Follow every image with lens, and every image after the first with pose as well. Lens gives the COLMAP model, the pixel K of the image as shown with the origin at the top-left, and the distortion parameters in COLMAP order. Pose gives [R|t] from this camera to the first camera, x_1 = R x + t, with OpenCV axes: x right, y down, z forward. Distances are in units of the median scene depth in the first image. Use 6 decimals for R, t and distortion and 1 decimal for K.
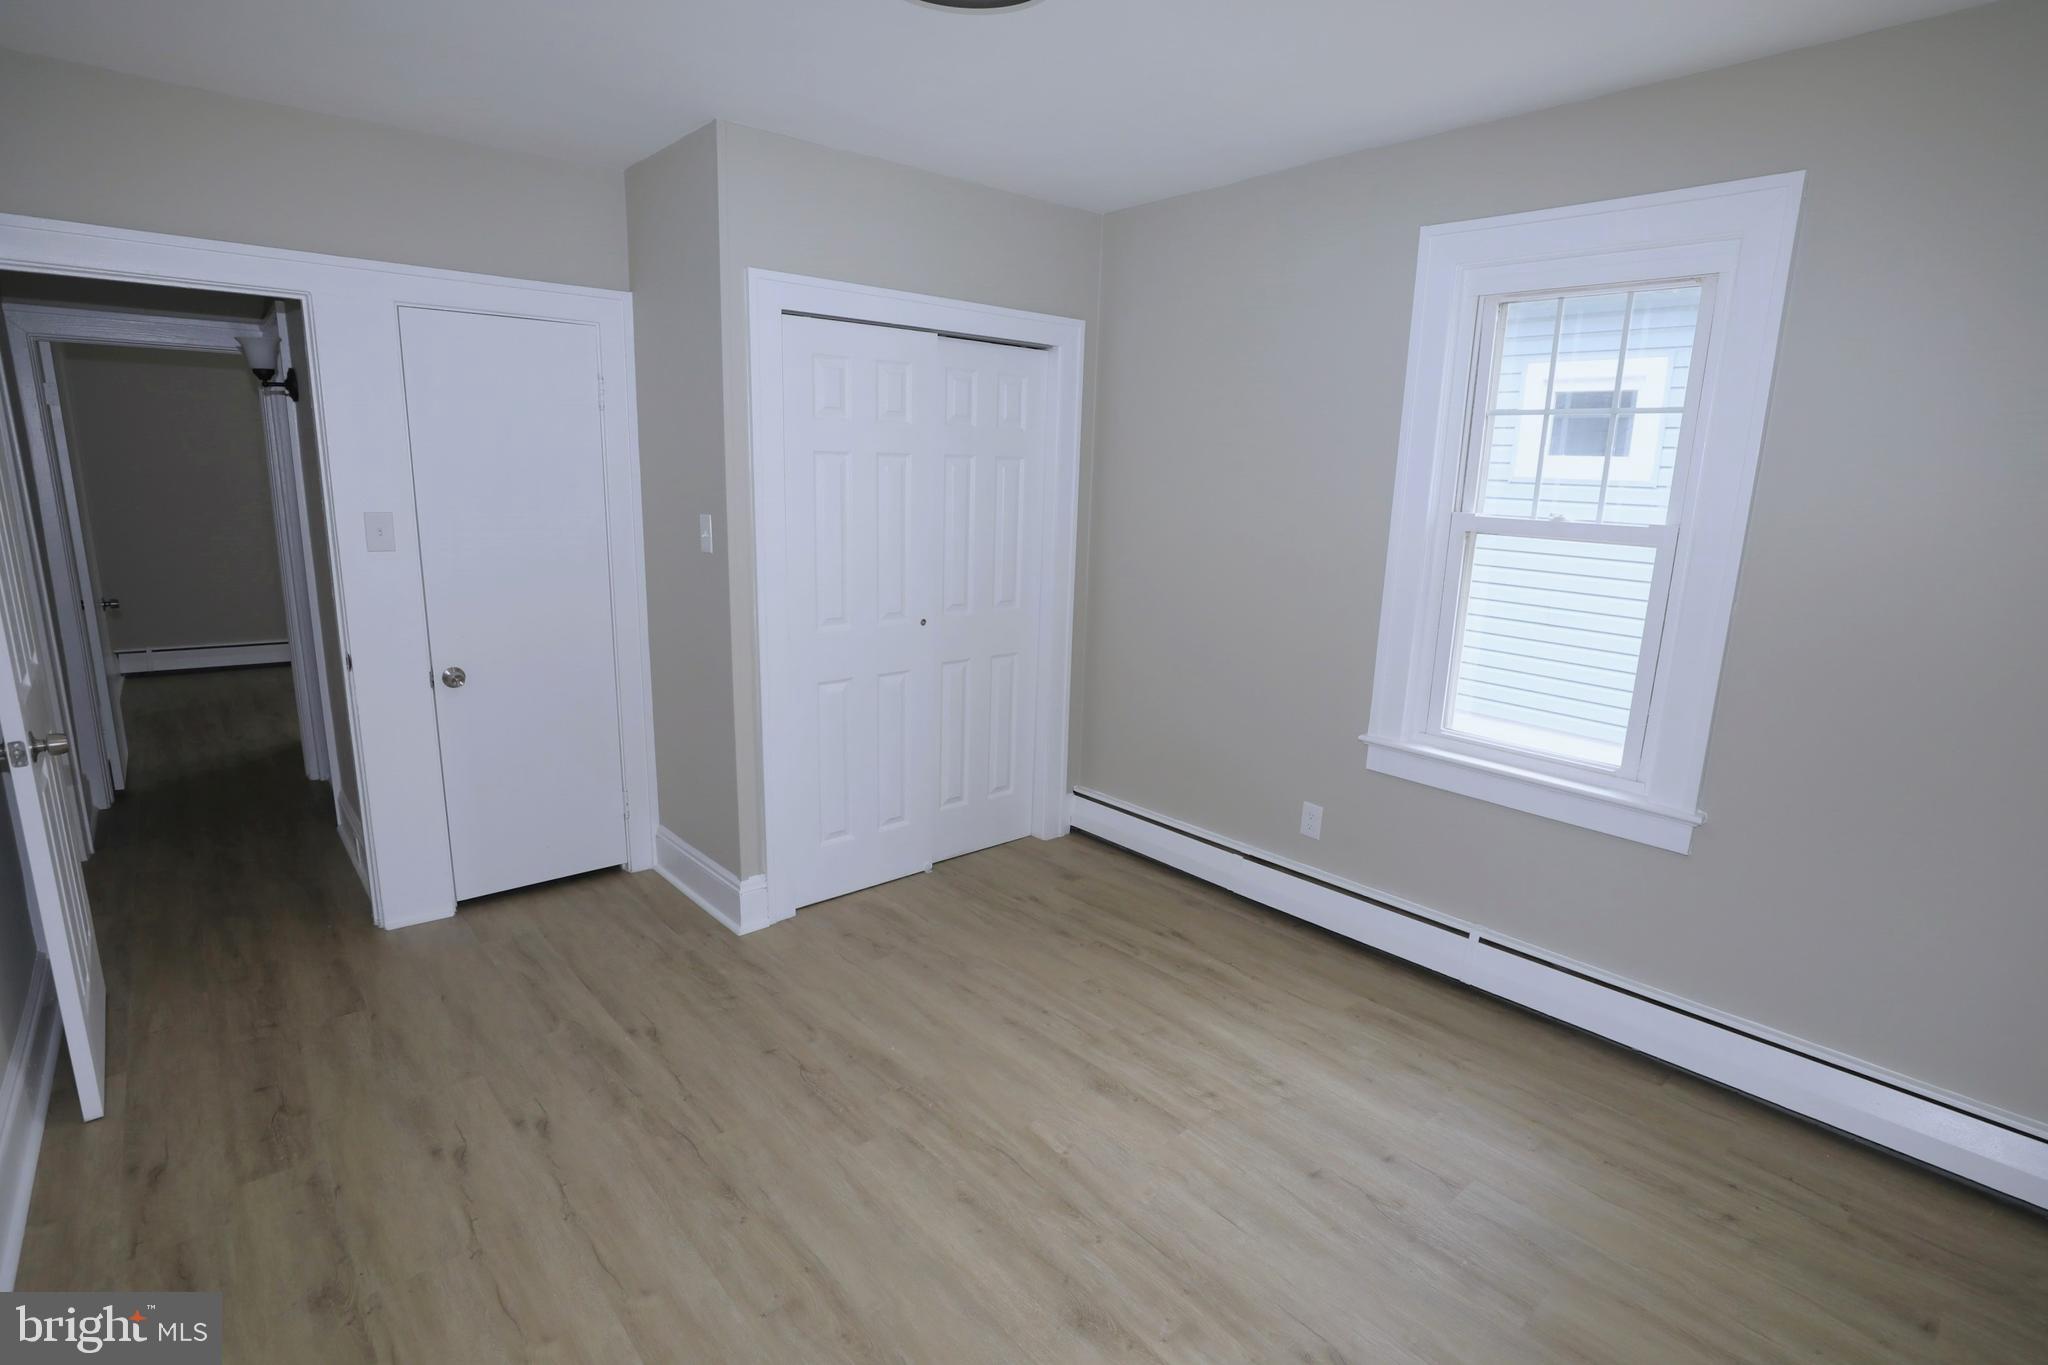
lens RADIAL K [[1029.2, 0, 1029.0], [0, 1029.2, 689.1], [0, 0, 1]] dist [-0.045058, 0.012864]
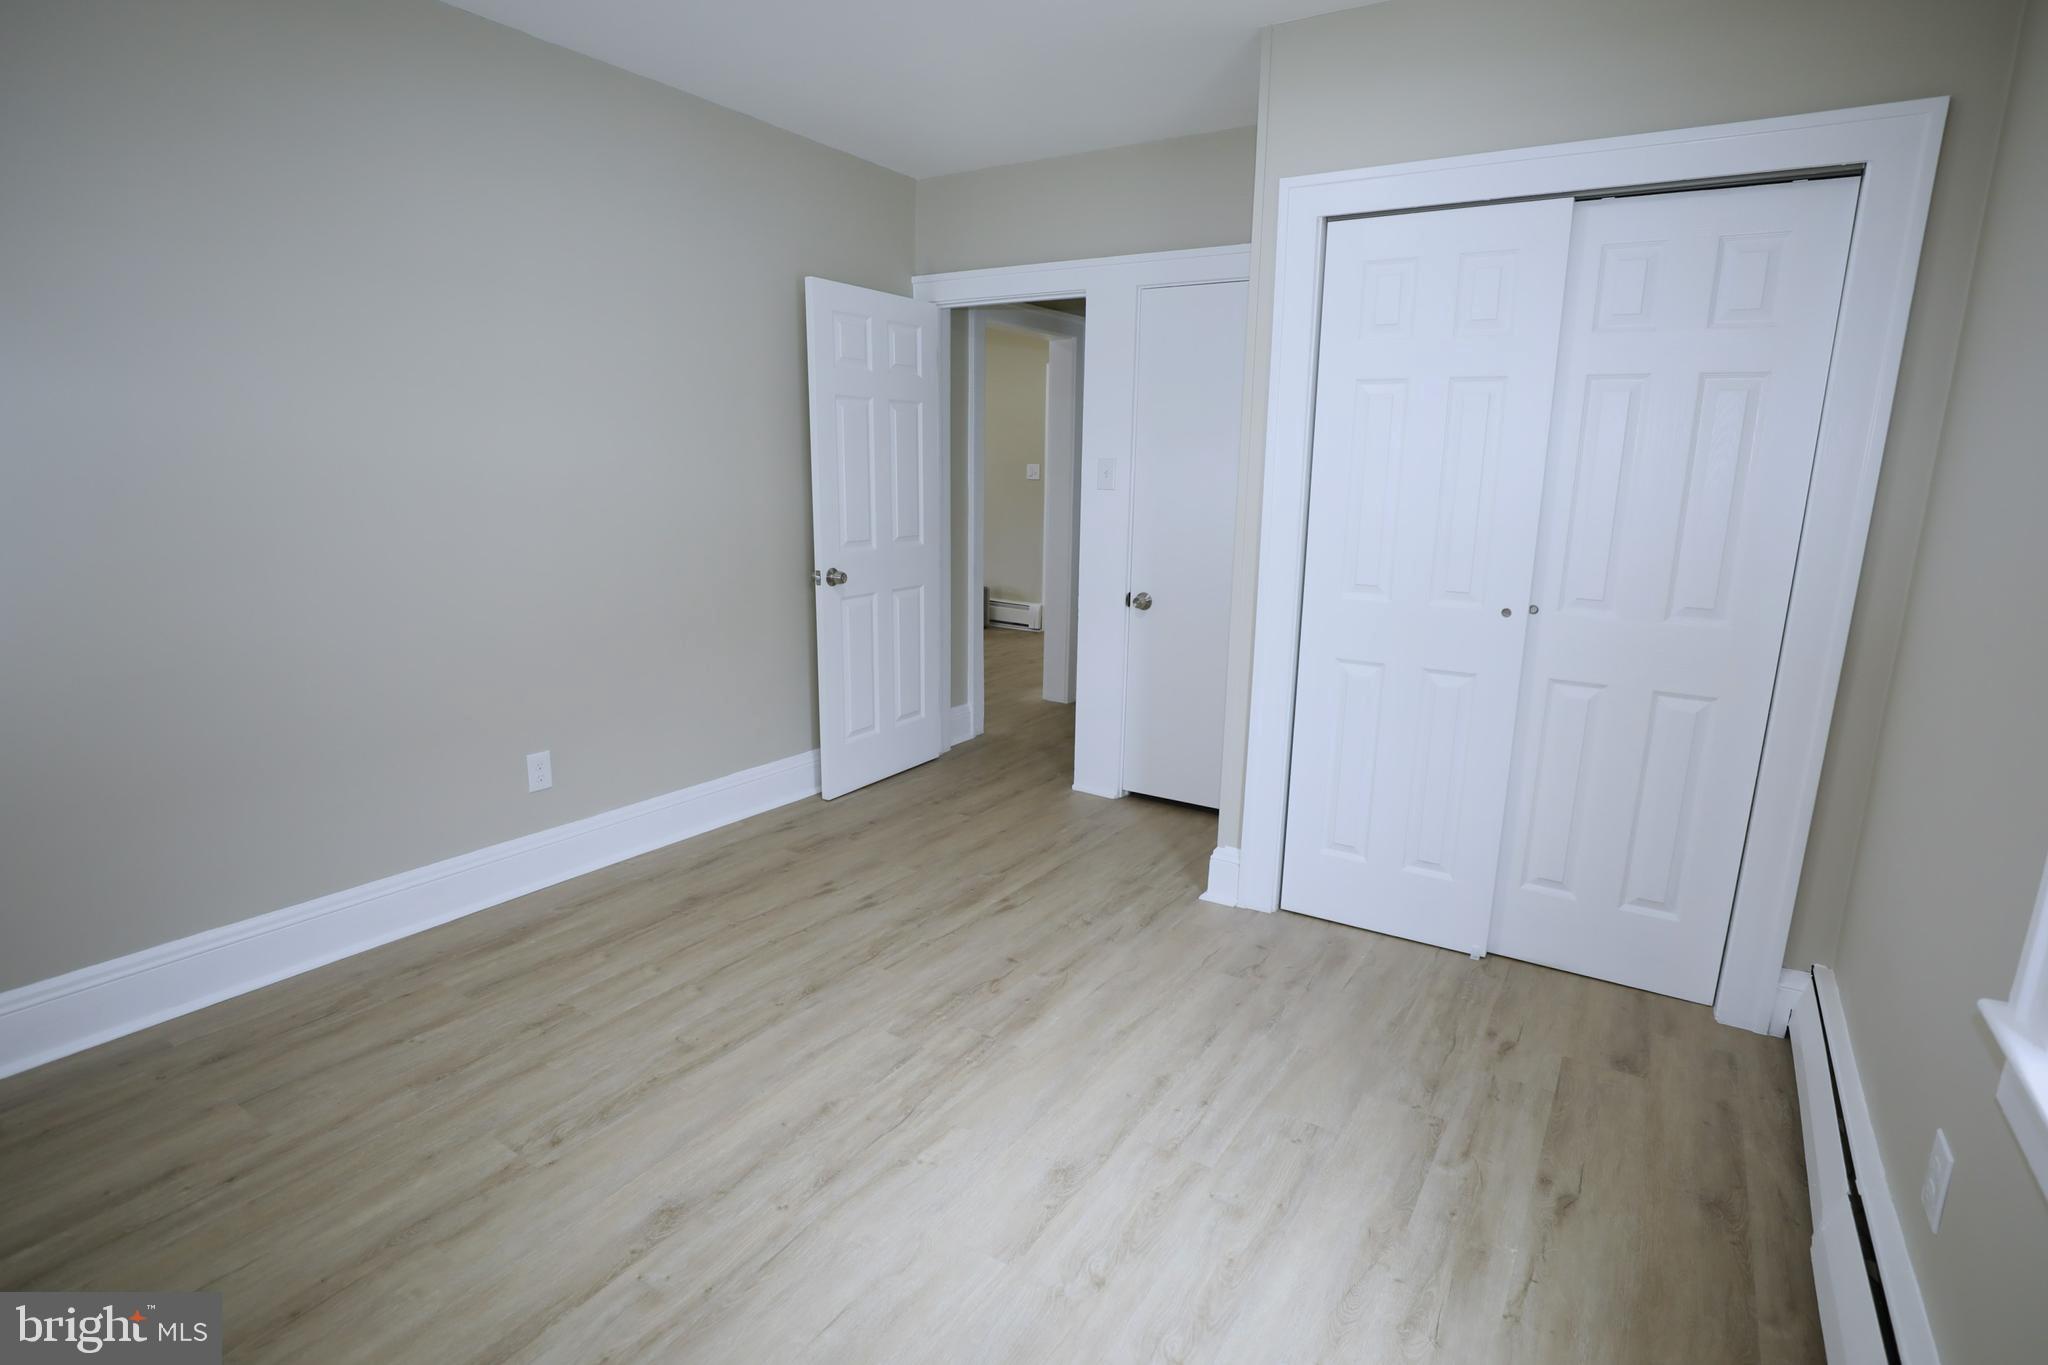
lens RADIAL K [[1029.2, 0, 1029.0], [0, 1029.2, 689.1], [0, 0, 1]] dist [-0.045058, 0.012864]
pose [[0.255789, 0.180440, -0.949744, 0.663490], [-0.208934, 0.969526, 0.127928, -0.046376], [0.943885, 0.165711, 0.285695, 0.648738]]
